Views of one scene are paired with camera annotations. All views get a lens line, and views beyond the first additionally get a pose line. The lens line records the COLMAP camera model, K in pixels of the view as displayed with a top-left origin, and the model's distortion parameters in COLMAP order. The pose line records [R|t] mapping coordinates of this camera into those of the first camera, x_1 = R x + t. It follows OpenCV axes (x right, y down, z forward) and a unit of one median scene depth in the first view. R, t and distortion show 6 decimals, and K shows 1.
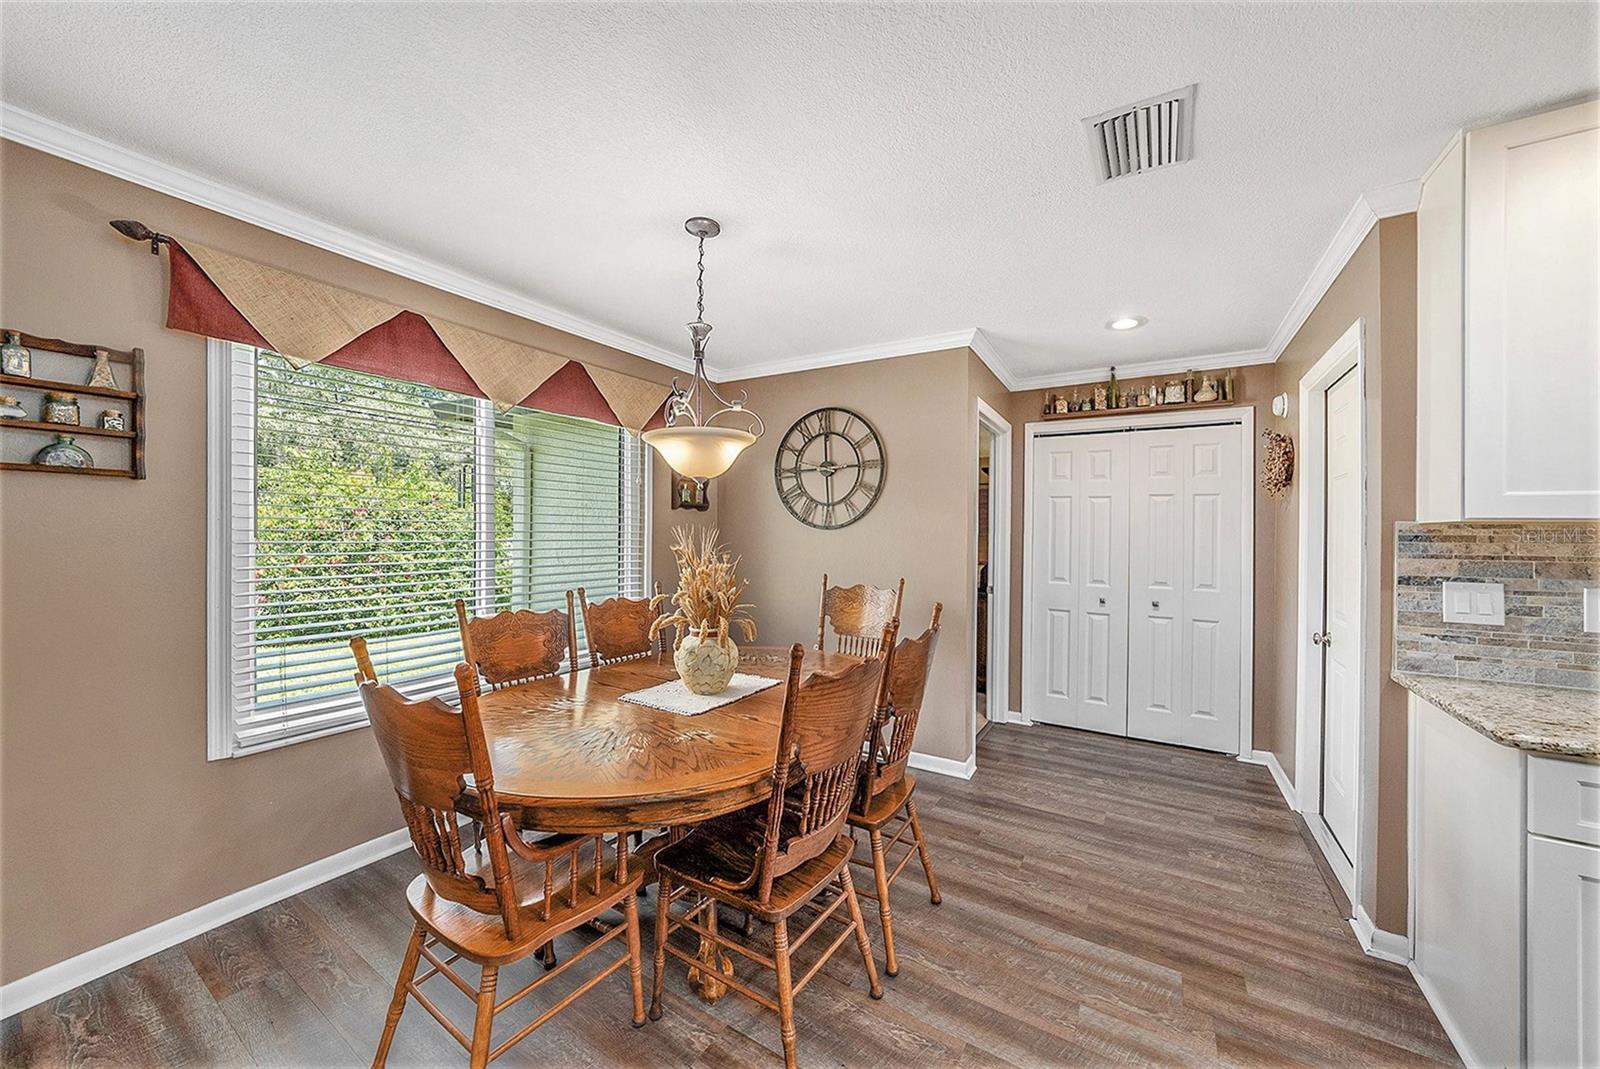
lens RADIAL K [[564.1, 0, 813.4], [0, 564.1, 524.0], [0, 0, 1]] dist [-0.017165, 0.003129]
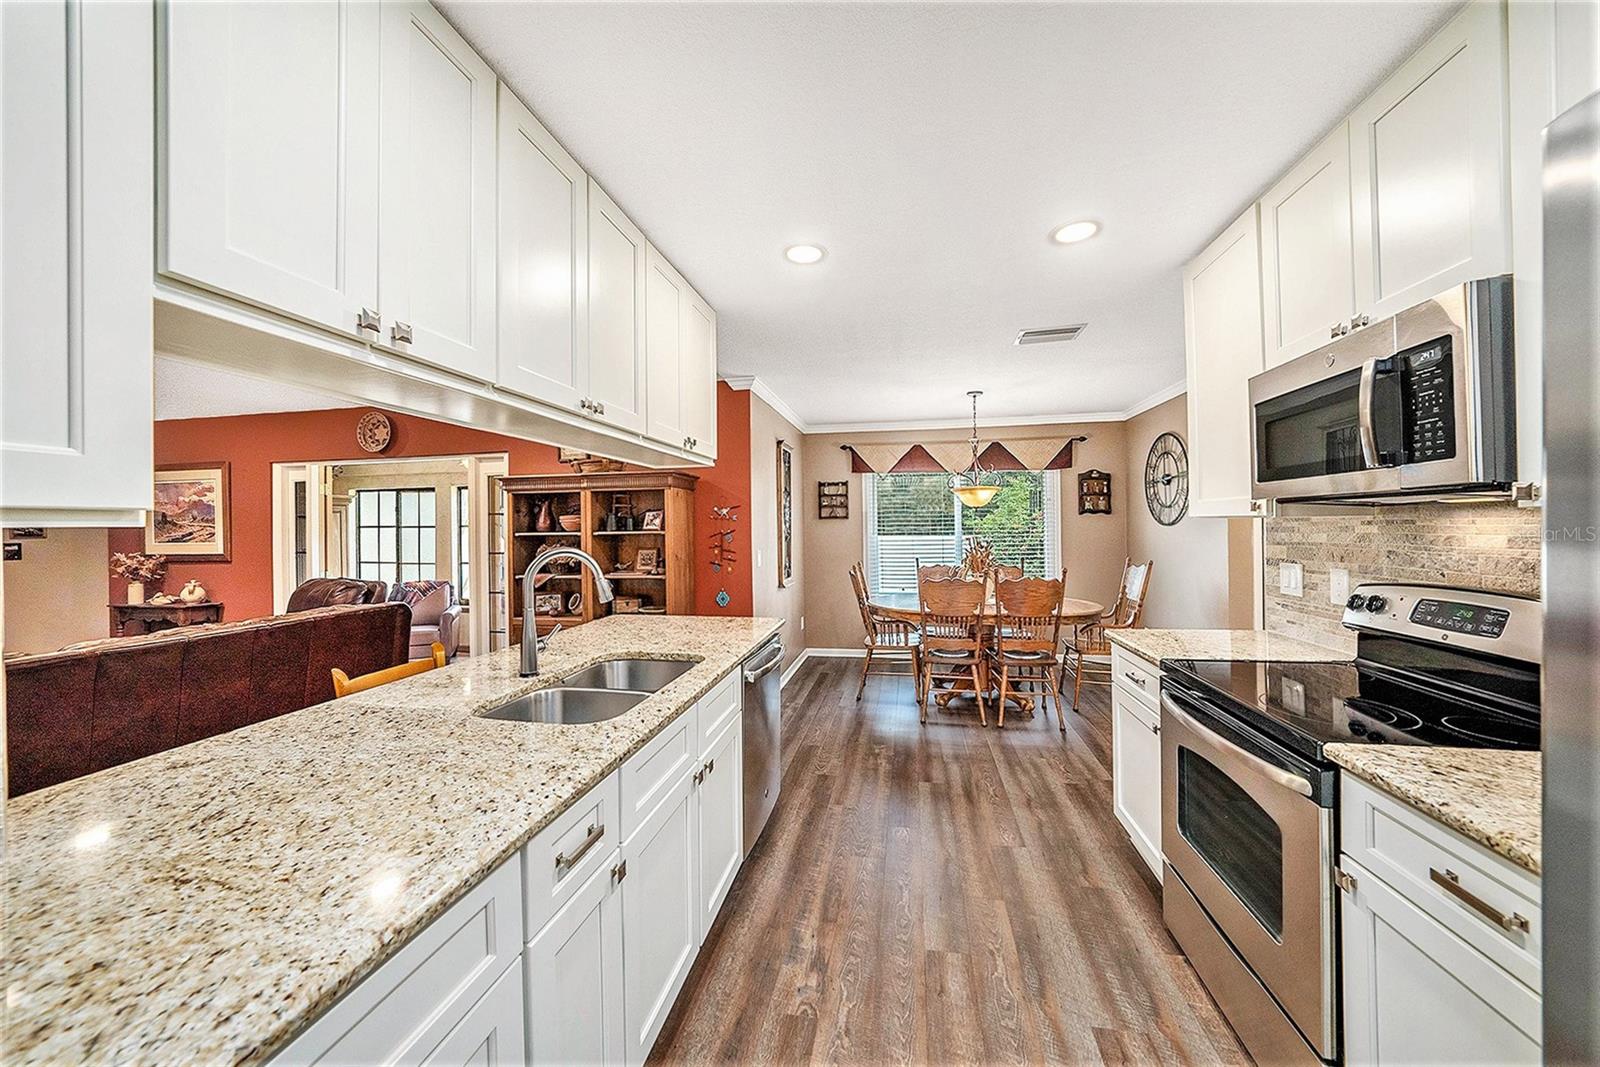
lens RADIAL K [[564.1, 0, 803.0], [0, 564.1, 526.4], [0, 0, 1]] dist [-0.017165, 0.003129]
pose [[0.352972, -0.020134, -0.935417, 0.966175], [0.028558, 0.999534, -0.010738, 0.000551], [0.935198, -0.022923, 0.353383, -0.250873]]
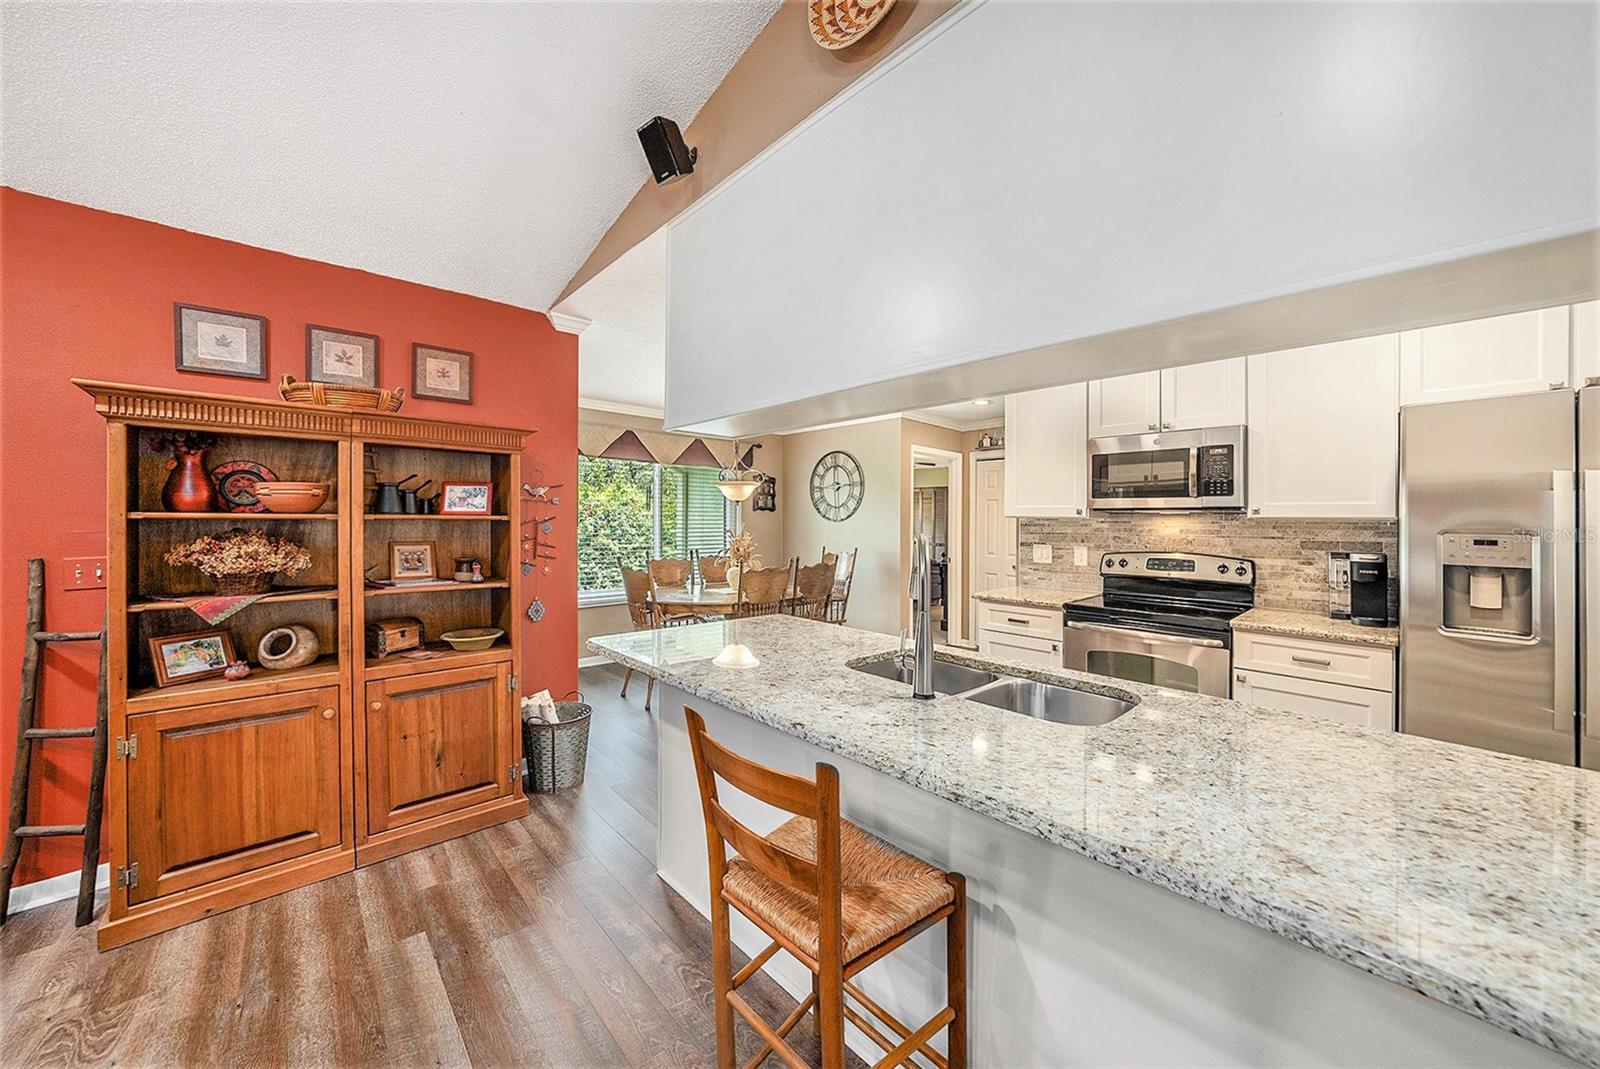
lens RADIAL K [[564.1, 0, 814.9], [0, 564.1, 526.1], [0, 0, 1]] dist [-0.017165, 0.003129]
pose [[0.962757, -0.002098, -0.270359, 0.444278], [0.006605, 0.999854, 0.015761, -0.005388], [0.270287, -0.016960, 0.962630, -0.703079]]
